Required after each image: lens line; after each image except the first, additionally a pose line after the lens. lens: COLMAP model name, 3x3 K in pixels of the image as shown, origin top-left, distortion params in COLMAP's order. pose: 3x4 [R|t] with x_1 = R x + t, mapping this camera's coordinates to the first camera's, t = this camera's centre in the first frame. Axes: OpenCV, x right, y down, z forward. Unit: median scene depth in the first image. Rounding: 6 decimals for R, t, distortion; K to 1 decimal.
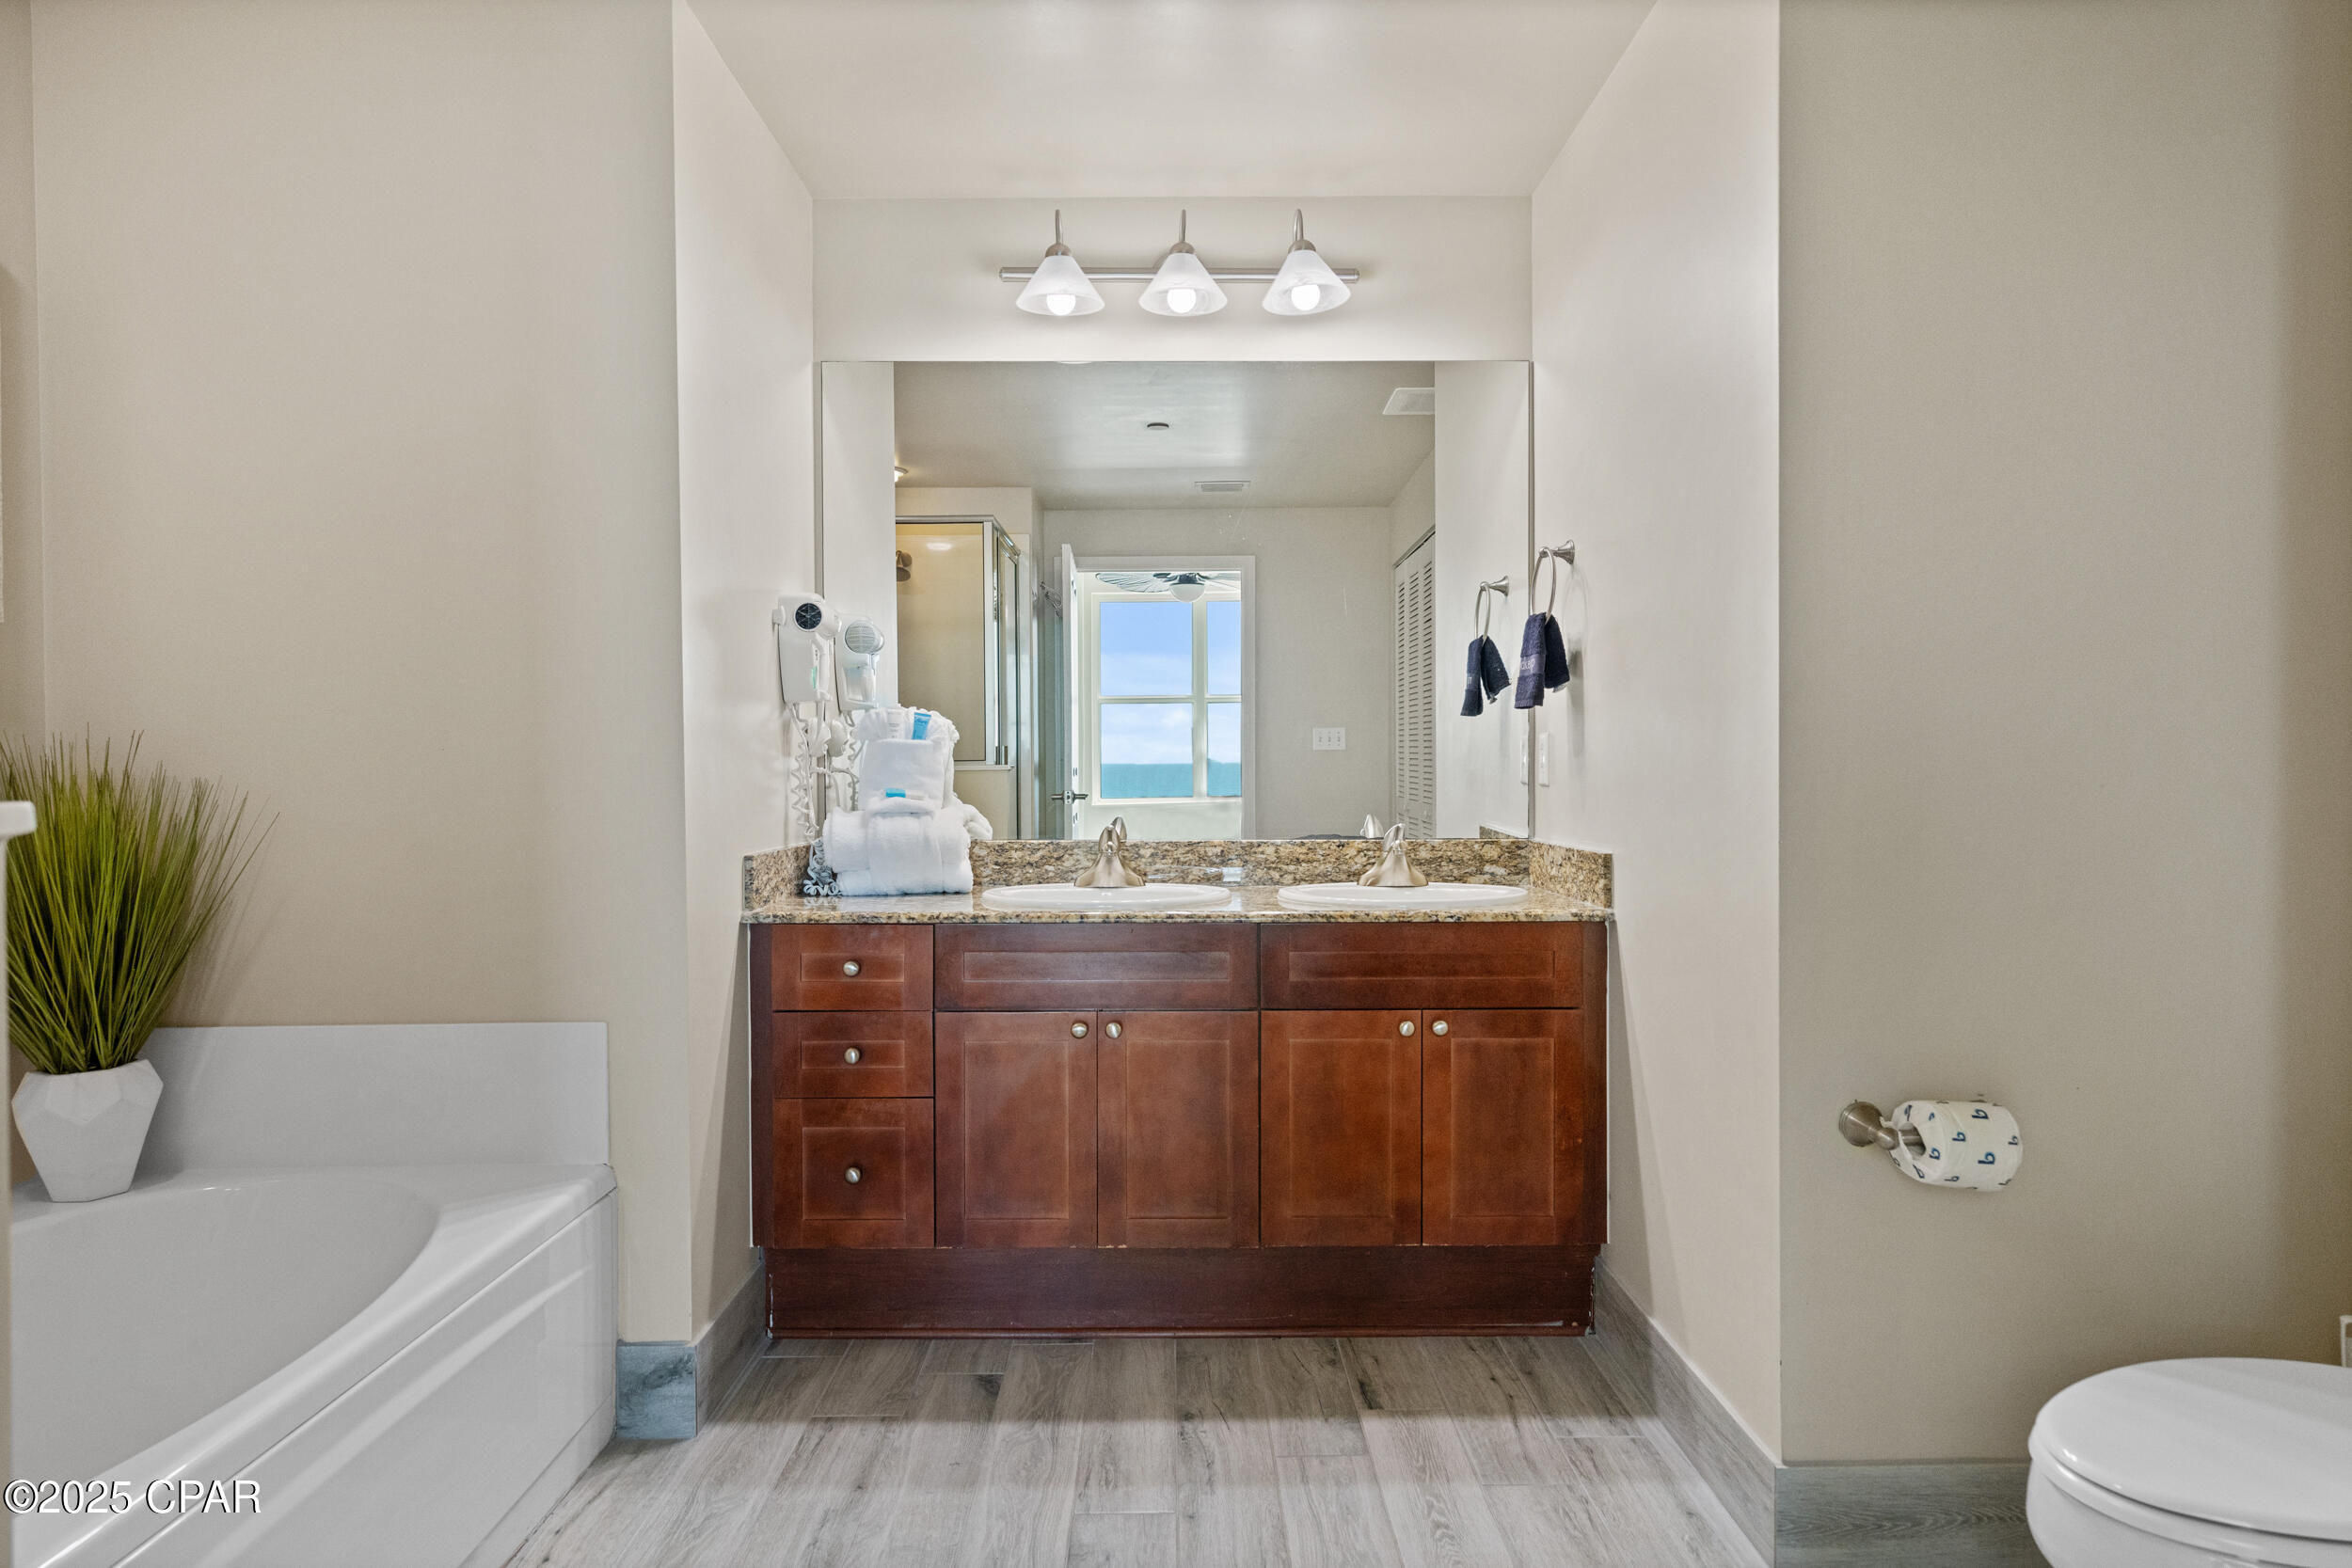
lens RADIAL K [[1467.2, 0, 1180.4], [0, 1467.2, 780.7], [0, 0, 1]] dist [-0.008132, -0.000503]
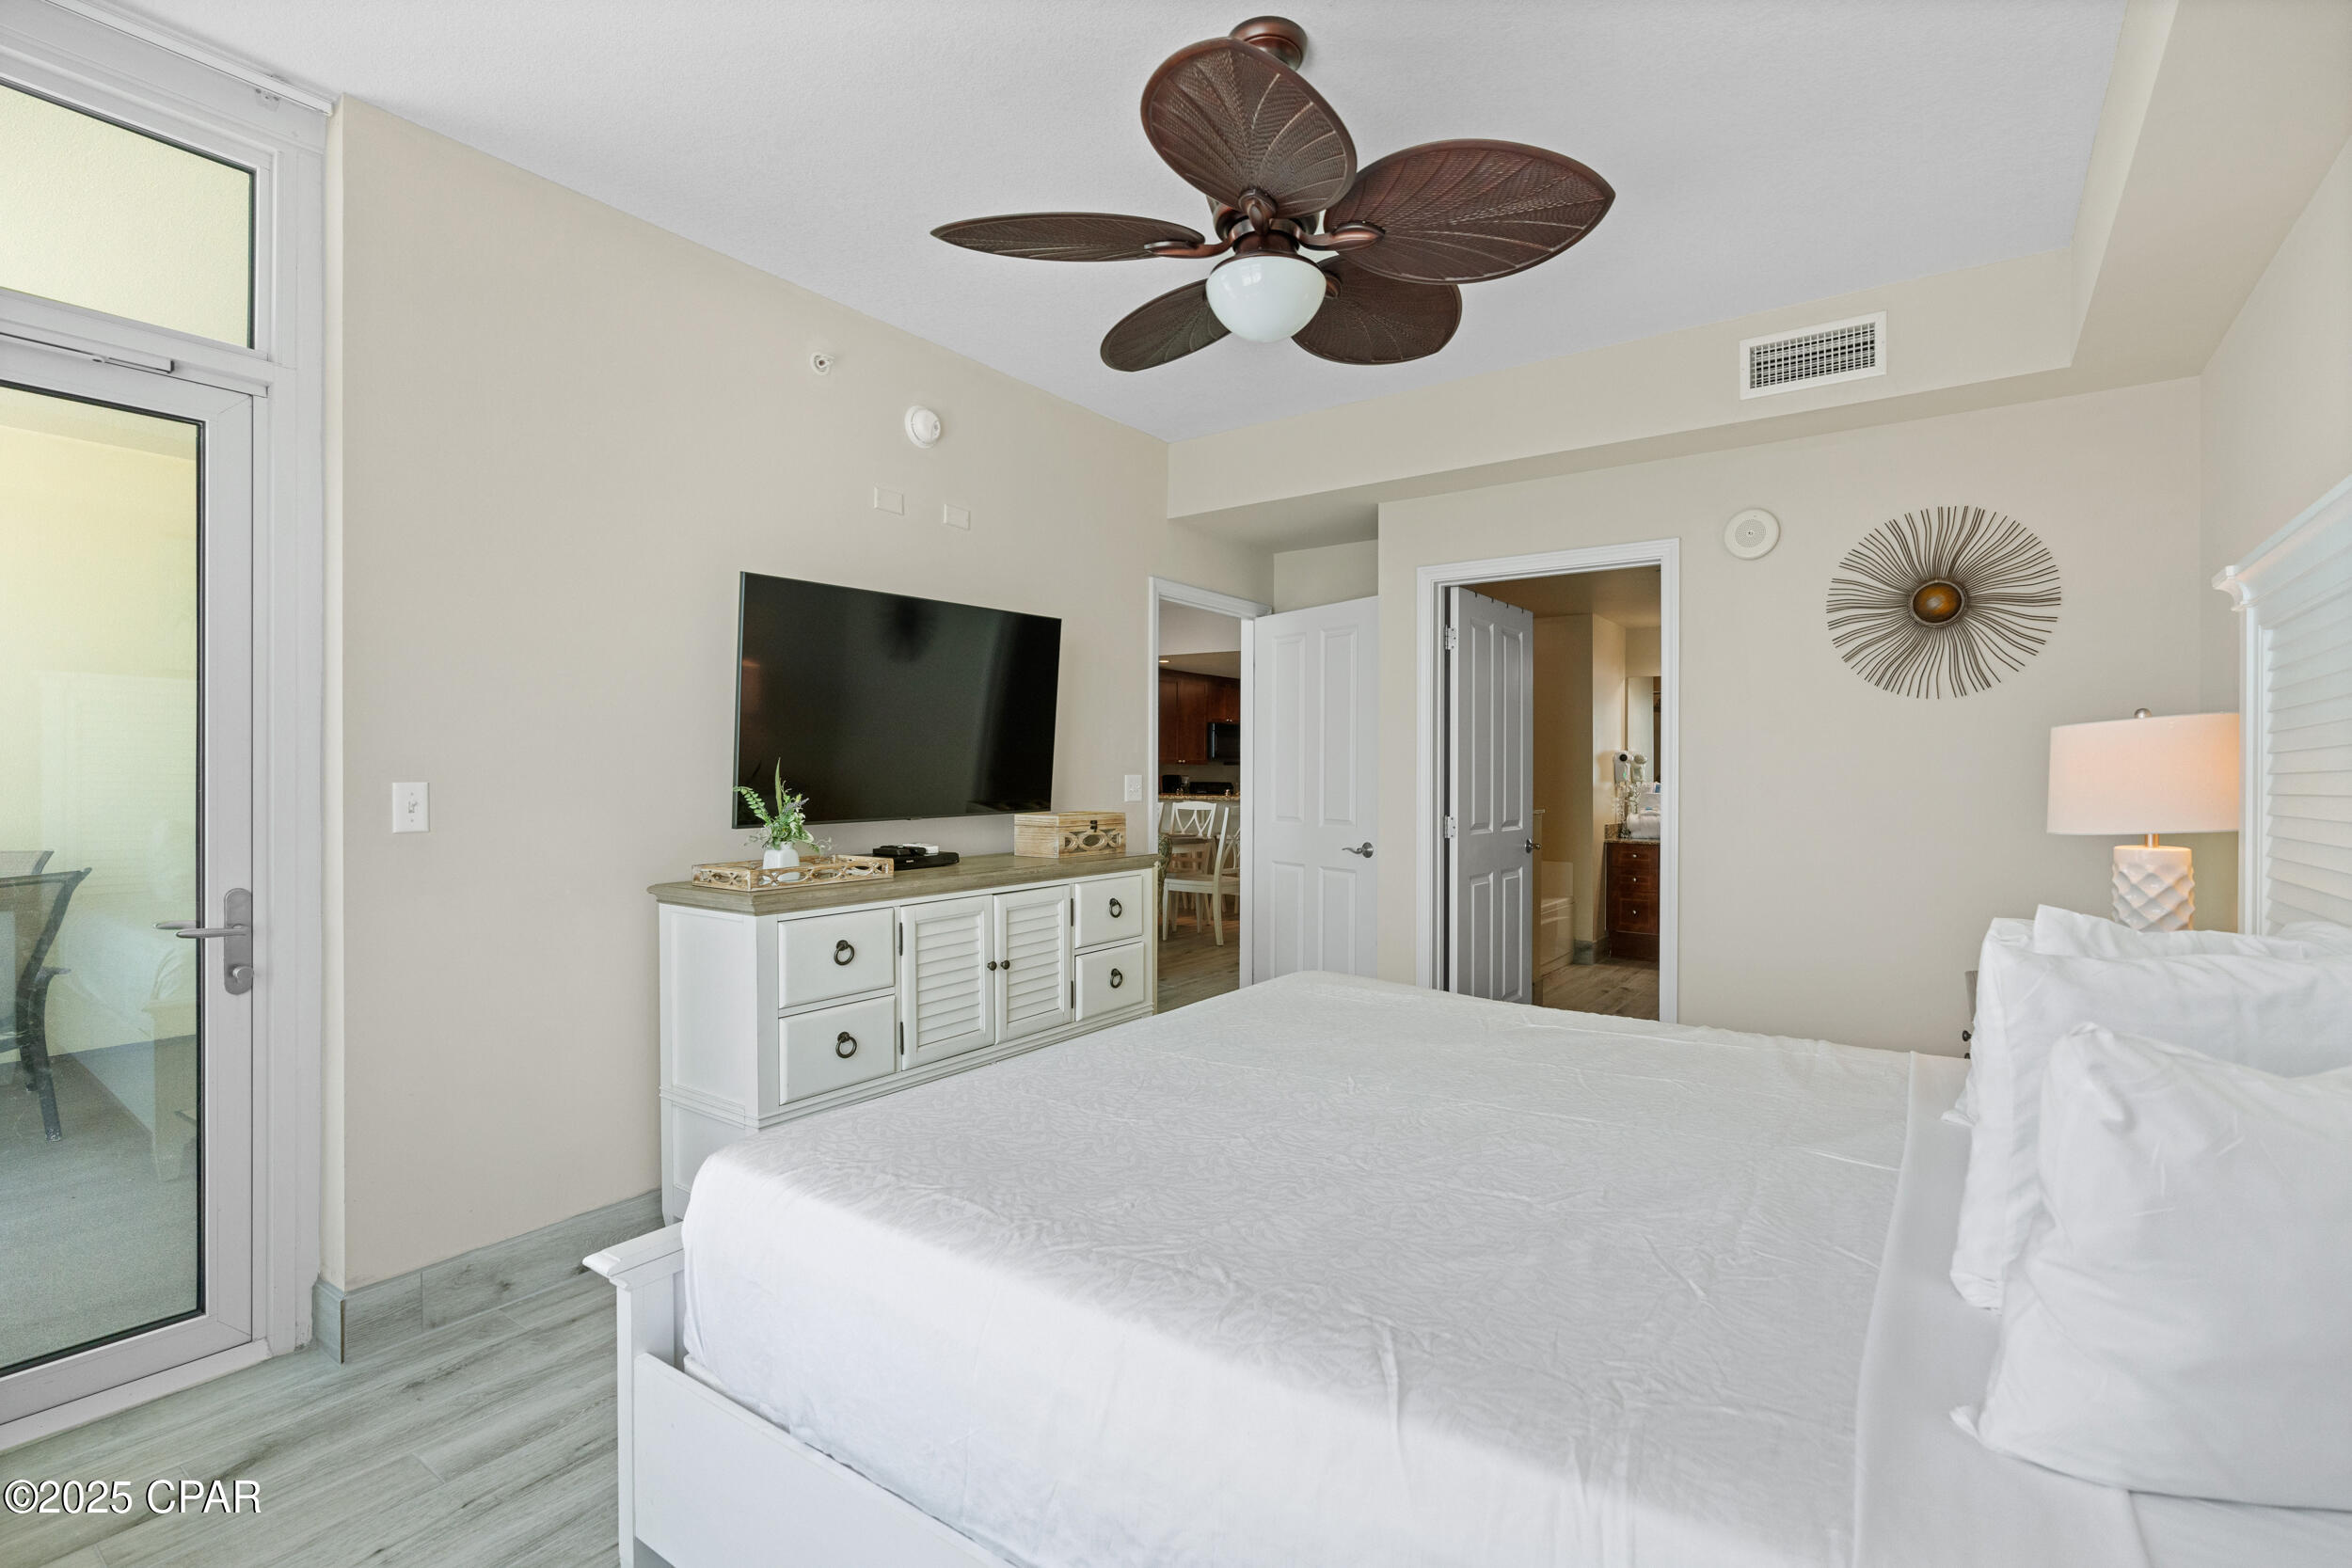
lens RADIAL K [[1072.9, 0, 1181.3], [0, 1072.9, 777.3], [0, 0, 1]] dist [-0.007354, 0.000594]
pose [[0.809115, 0.009613, -0.587571, 0.435987], [-0.011732, 0.999931, 0.000203, -0.058526], [0.587533, 0.006729, 0.809173, -1.858519]]
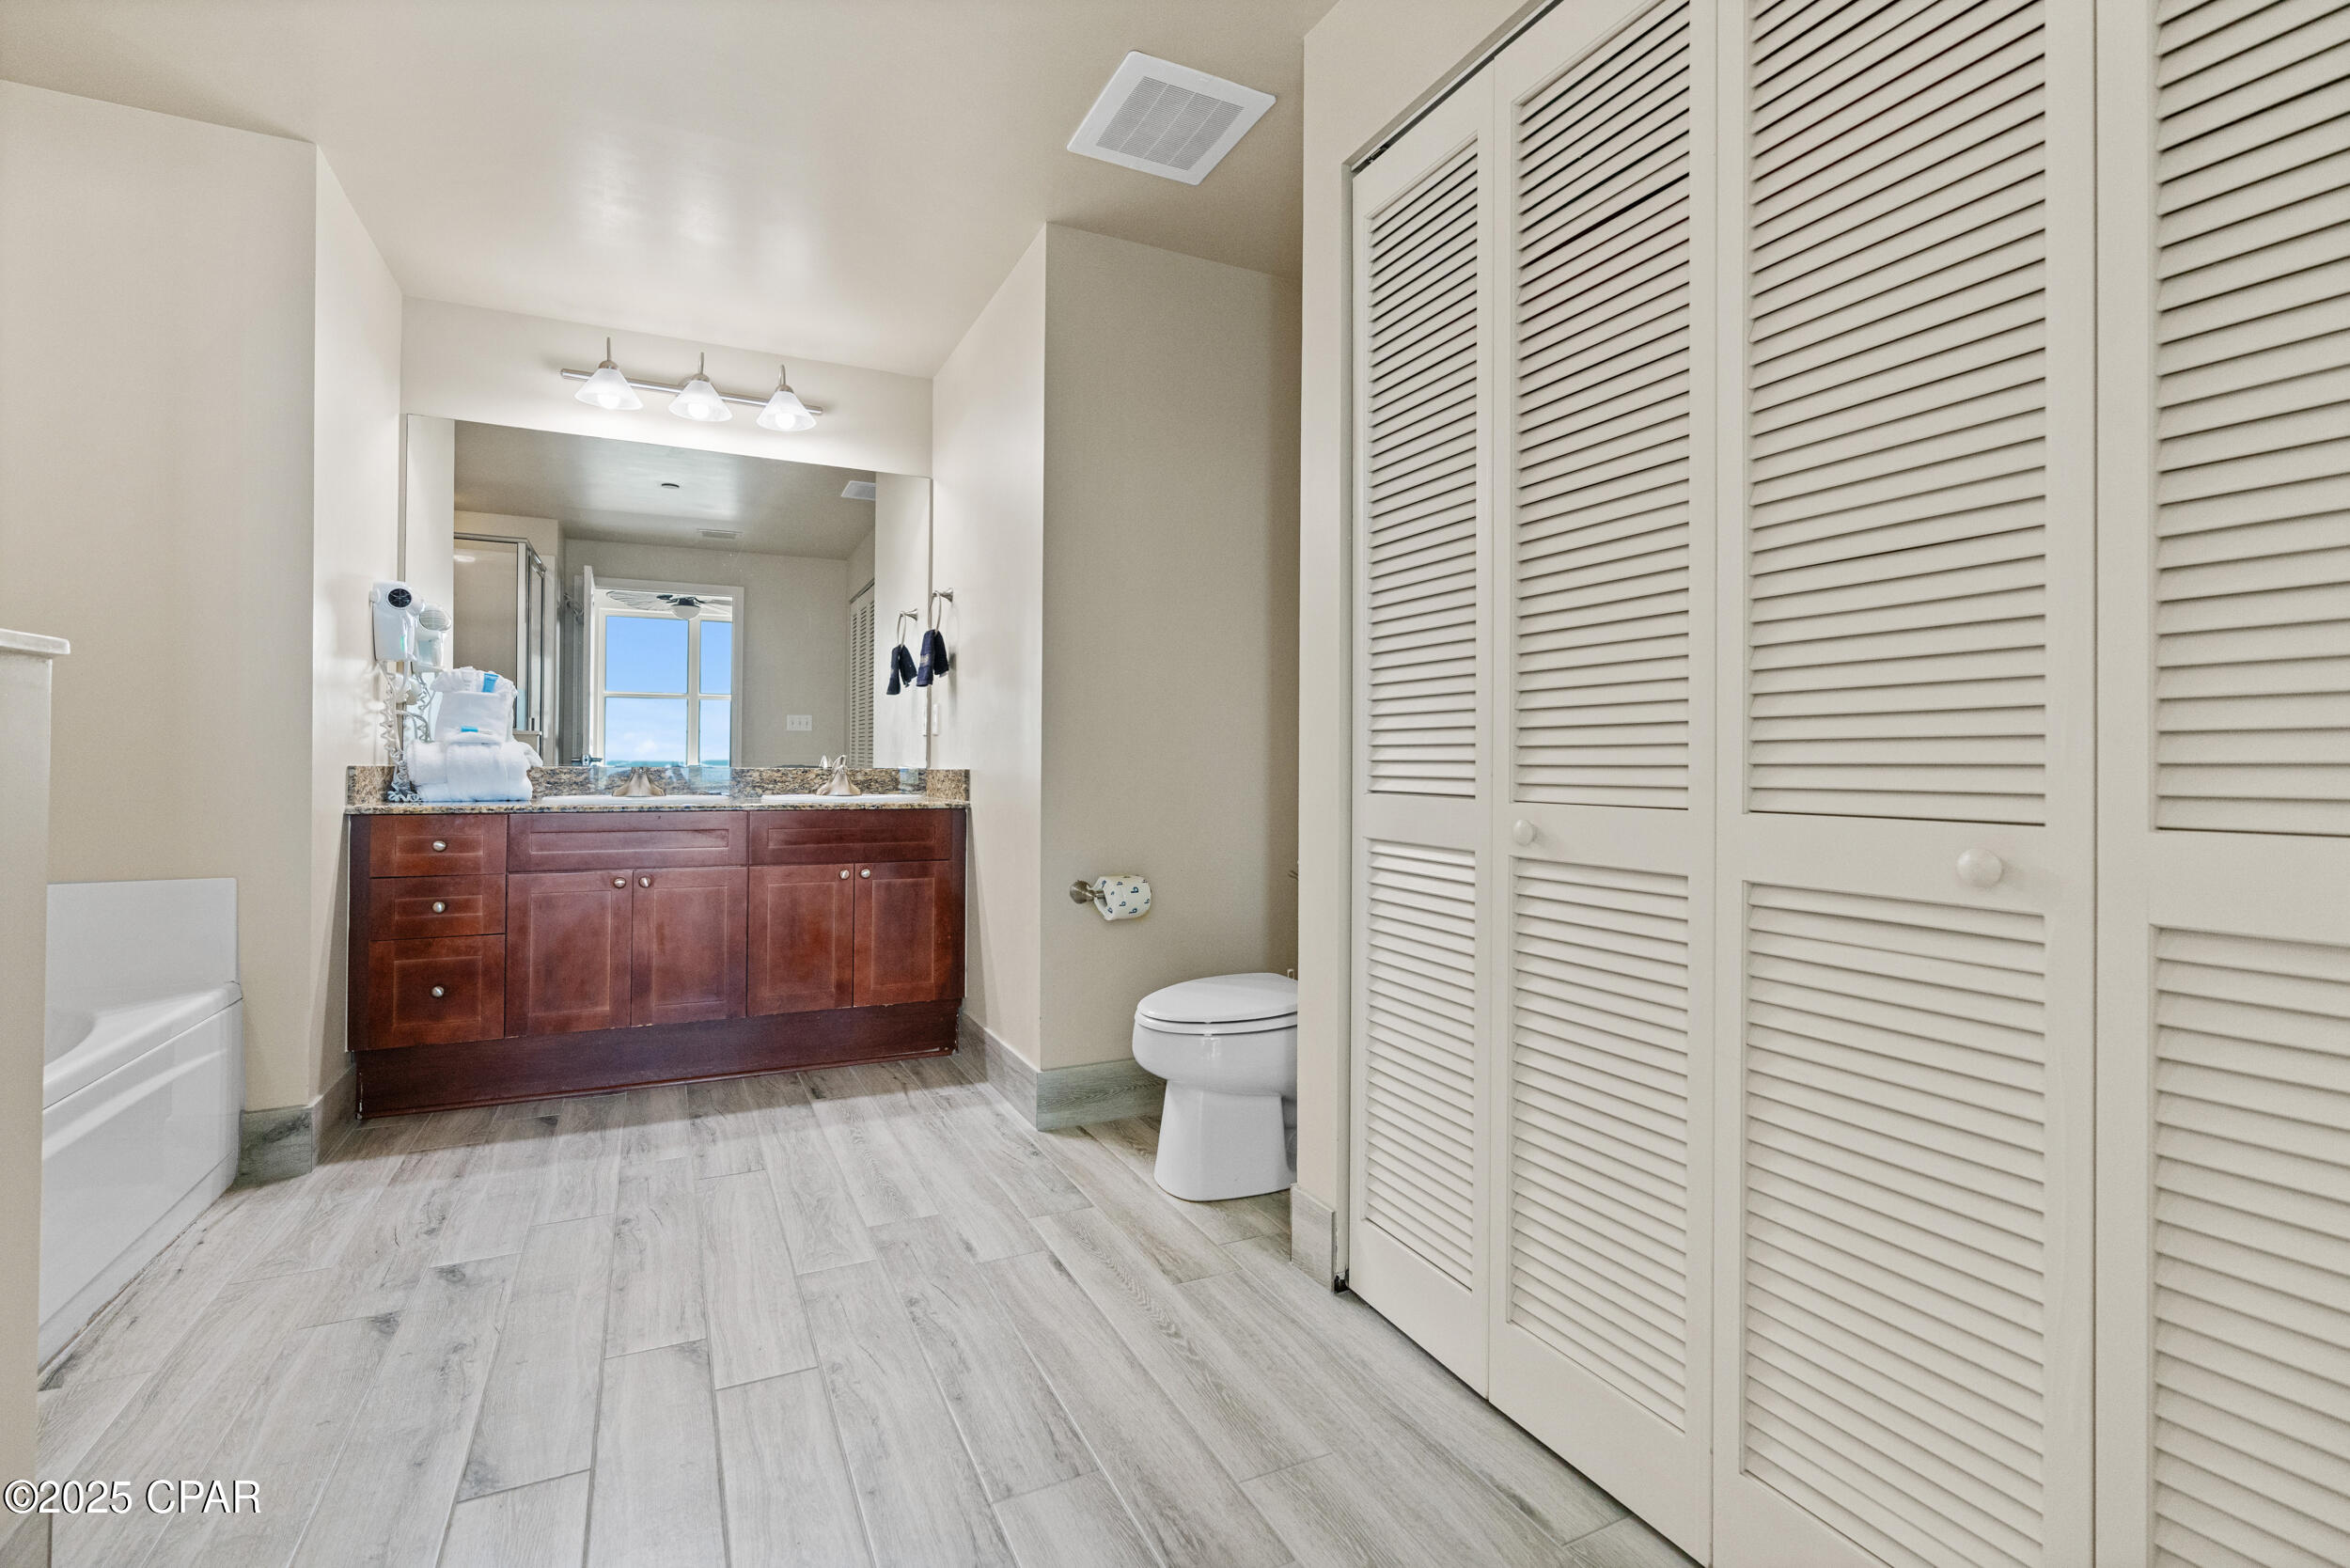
lens RADIAL K [[1089.1, 0, 1202.3], [0, 1089.1, 755.3], [0, 0, 1]] dist [-0.004464, 0.000767]
pose [[0.898362, 0.014990, 0.439001, -0.023359], [-0.007510, 0.999796, -0.018769, 0.054198], [-0.439193, 0.013564, 0.898291, -0.272495]]
